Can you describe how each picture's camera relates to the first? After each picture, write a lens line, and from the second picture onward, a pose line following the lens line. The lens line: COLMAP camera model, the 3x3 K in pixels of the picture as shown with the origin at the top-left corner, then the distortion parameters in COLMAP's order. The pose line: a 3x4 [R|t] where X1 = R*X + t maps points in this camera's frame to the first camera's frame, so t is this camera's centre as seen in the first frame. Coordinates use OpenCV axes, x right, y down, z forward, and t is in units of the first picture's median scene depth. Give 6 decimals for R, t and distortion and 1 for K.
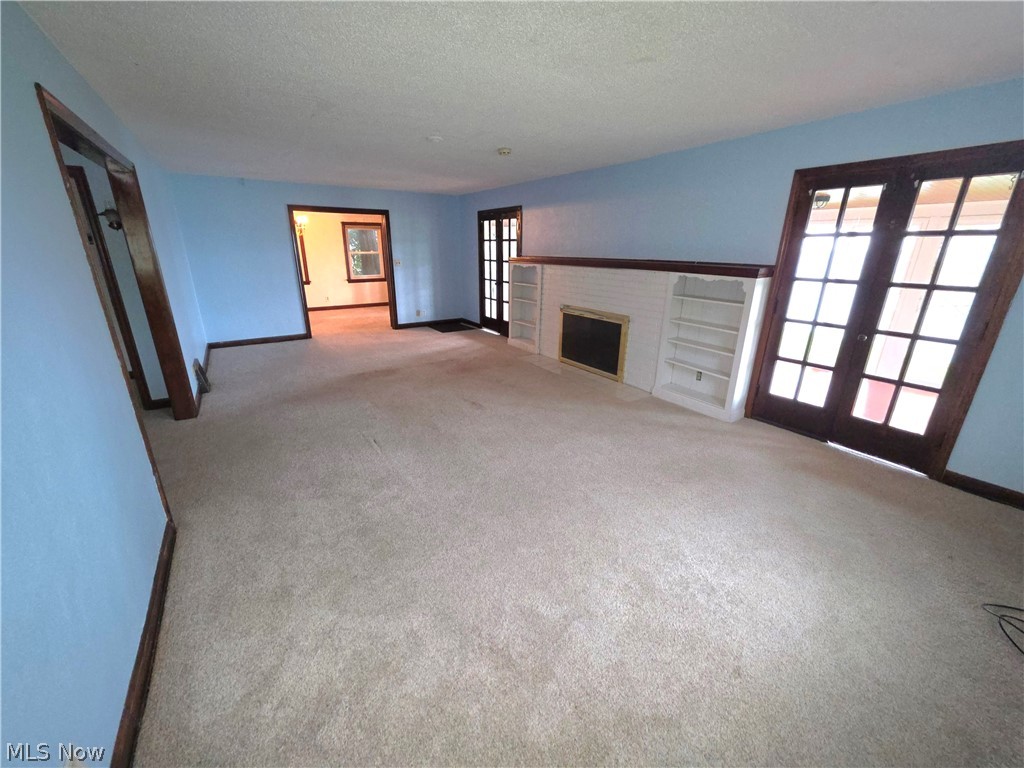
lens RADIAL K [[414.9, 0, 505.8], [0, 414.9, 385.9], [0, 0, 1]] dist [-0.001153, -0.000086]
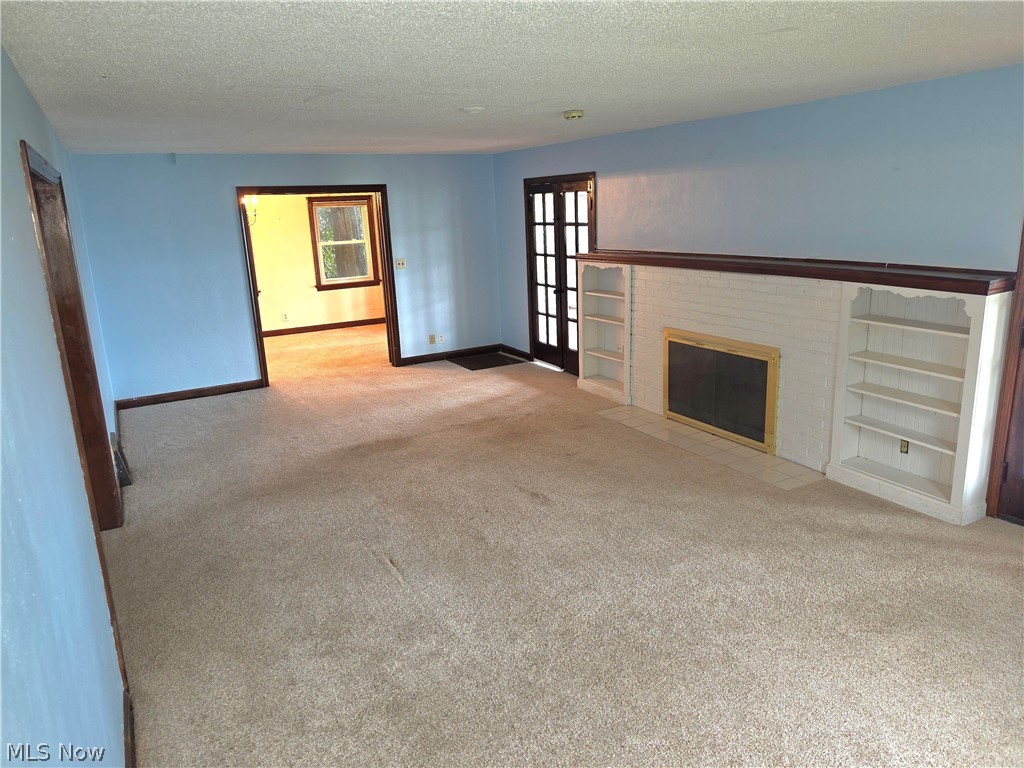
lens RADIAL K [[700.5, 0, 506.0], [0, 700.5, 383.6], [0, 0, 1]] dist [0.093082, -0.124708]
pose [[0.996030, -0.028298, -0.084401, -0.024266], [0.021228, 0.996280, -0.083520, -0.038652], [0.086450, 0.081396, 0.992925, -0.091010]]
